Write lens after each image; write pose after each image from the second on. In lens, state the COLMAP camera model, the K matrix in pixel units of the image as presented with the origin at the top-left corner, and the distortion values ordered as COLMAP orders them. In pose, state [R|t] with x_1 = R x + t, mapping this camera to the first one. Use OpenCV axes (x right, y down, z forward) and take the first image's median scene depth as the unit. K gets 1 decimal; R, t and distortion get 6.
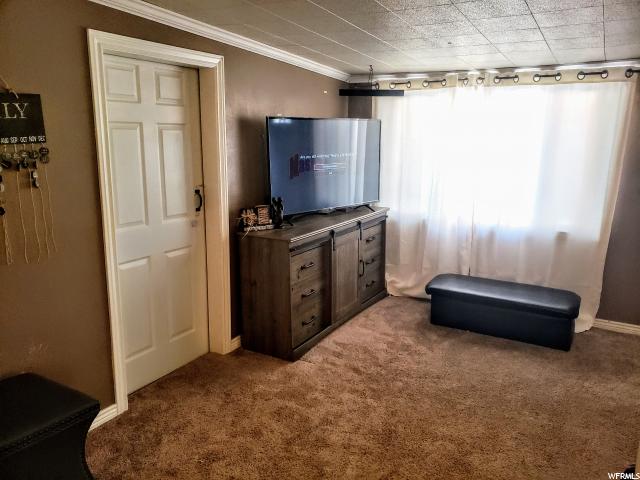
lens RADIAL K [[485.1, 0, 320.0], [0, 485.1, 240.0], [0, 0, 1]] dist [0.003033, 0.007563]
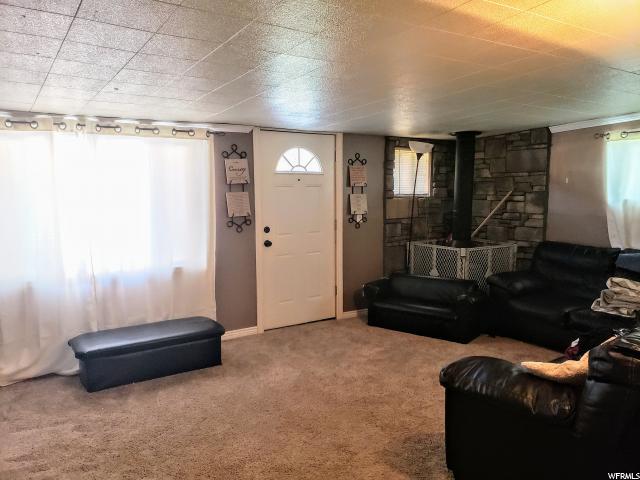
lens RADIAL K [[503.2, 0, 320.0], [0, 503.2, 240.0], [0, 0, 1]] dist [0.005487, 0.004295]
pose [[0.444479, -0.108498, 0.889194, -0.383012], [0.198376, 0.979914, 0.020406, -0.036786], [-0.873547, 0.167325, 0.457075, 0.173982]]
